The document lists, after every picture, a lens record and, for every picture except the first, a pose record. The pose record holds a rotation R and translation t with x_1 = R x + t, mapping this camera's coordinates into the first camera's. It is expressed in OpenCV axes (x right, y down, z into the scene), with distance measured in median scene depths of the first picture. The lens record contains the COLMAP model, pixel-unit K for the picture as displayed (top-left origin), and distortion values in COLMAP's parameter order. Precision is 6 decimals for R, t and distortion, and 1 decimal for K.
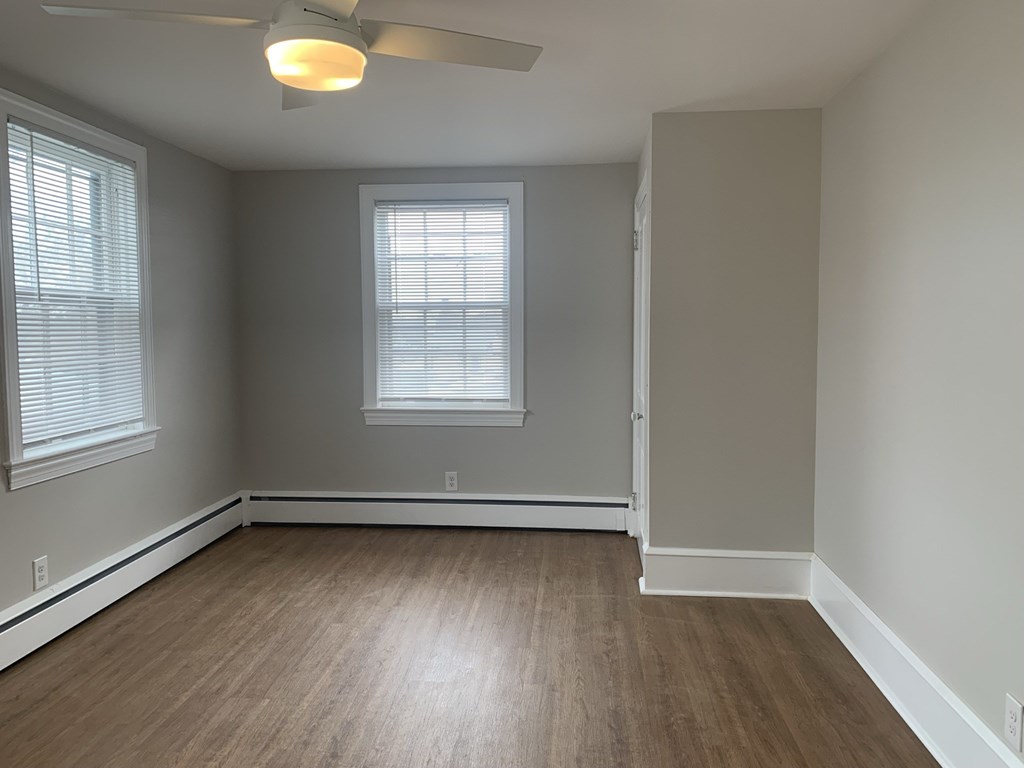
lens RADIAL K [[781.6, 0, 510.6], [0, 781.6, 382.7], [0, 0, 1]] dist [0.012939, -0.010645]
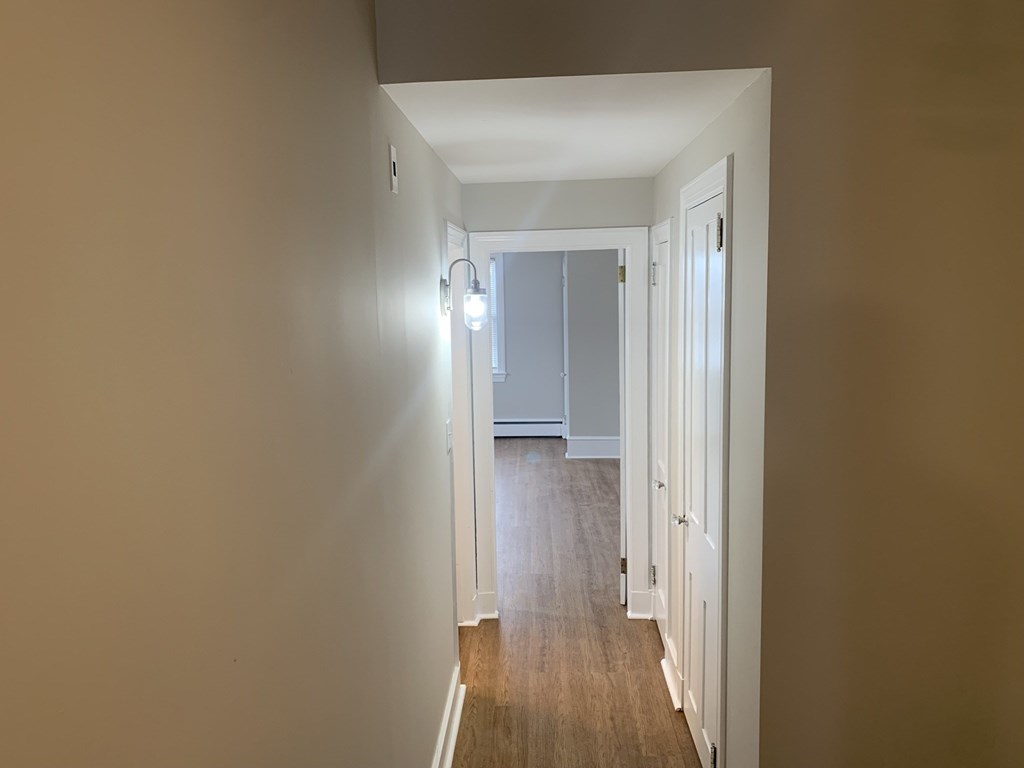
lens RADIAL K [[781.6, 0, 511.7], [0, 781.6, 383.8], [0, 0, 1]] dist [0.012939, -0.010645]
pose [[0.998167, -0.022520, 0.056172, -0.097326], [0.019898, 0.998706, 0.046810, -0.034165], [-0.057154, -0.045606, 0.997323, -1.132315]]
